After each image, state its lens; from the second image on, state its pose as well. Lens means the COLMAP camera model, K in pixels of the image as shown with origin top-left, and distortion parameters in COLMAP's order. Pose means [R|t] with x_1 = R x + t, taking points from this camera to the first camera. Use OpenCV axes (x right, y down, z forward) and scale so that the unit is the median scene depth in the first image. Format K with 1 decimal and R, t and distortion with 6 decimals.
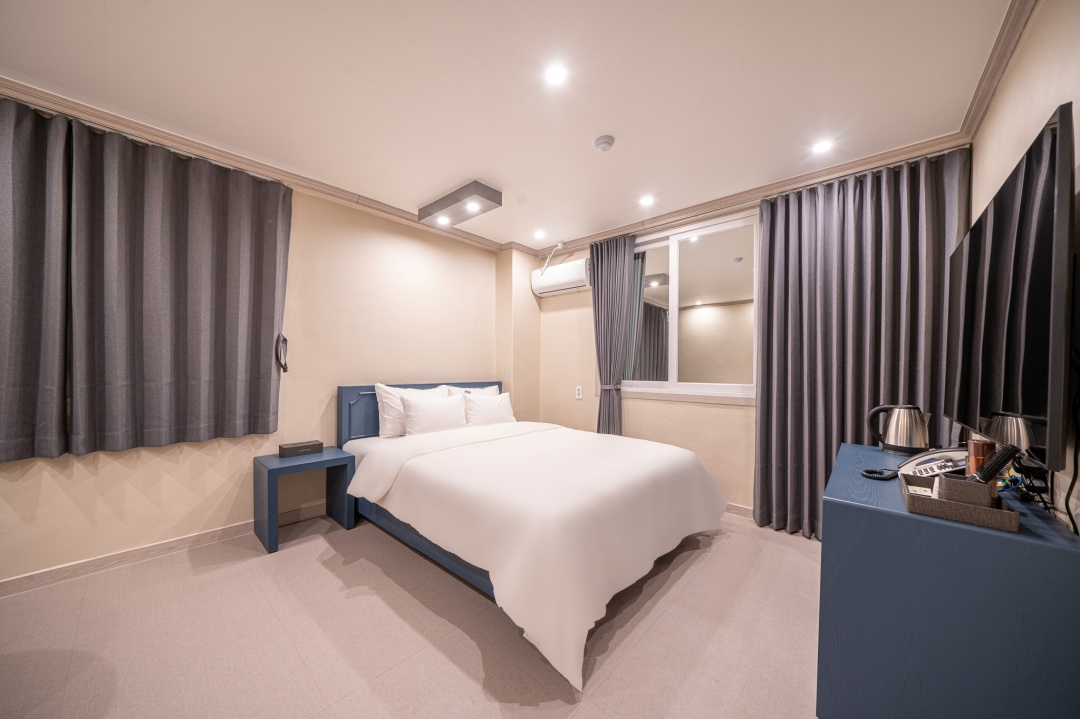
lens RADIAL K [[370.7, 0, 539.0], [0, 370.7, 367.6], [0, 0, 1]] dist [-0.006425, -0.000043]
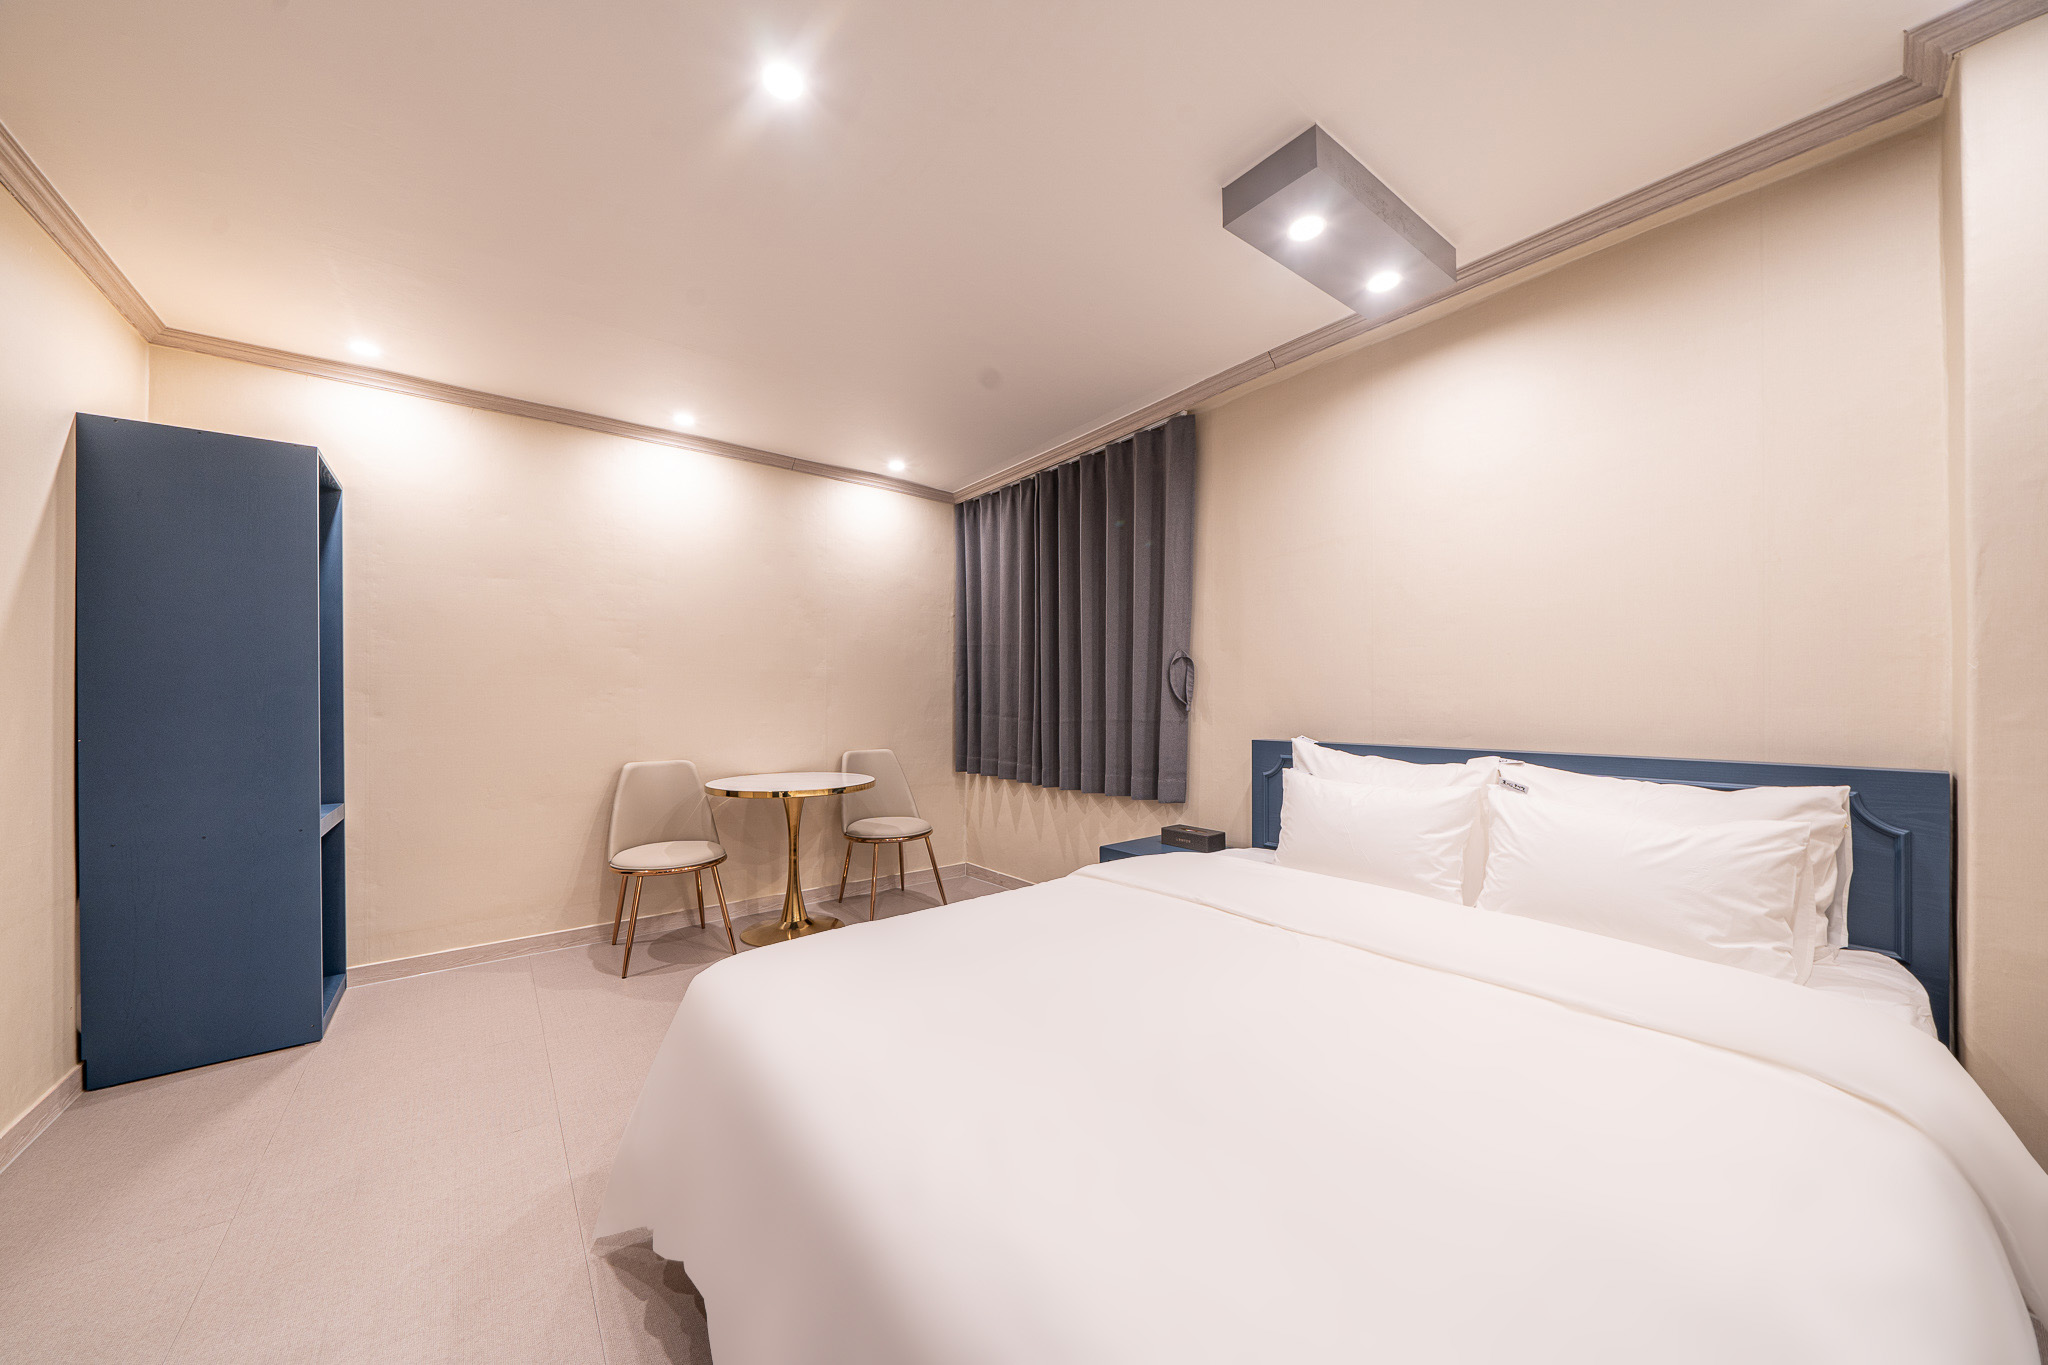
lens RADIAL K [[722.0, 0, 1018.6], [0, 722.0, 711.1], [0, 0, 1]] dist [0.011326, 0.000007]
pose [[-0.209212, 0.000813, -0.977870, 0.757873], [-0.003764, 0.999992, 0.001637, 0.015007], [0.977863, 0.004023, -0.209208, 1.291625]]
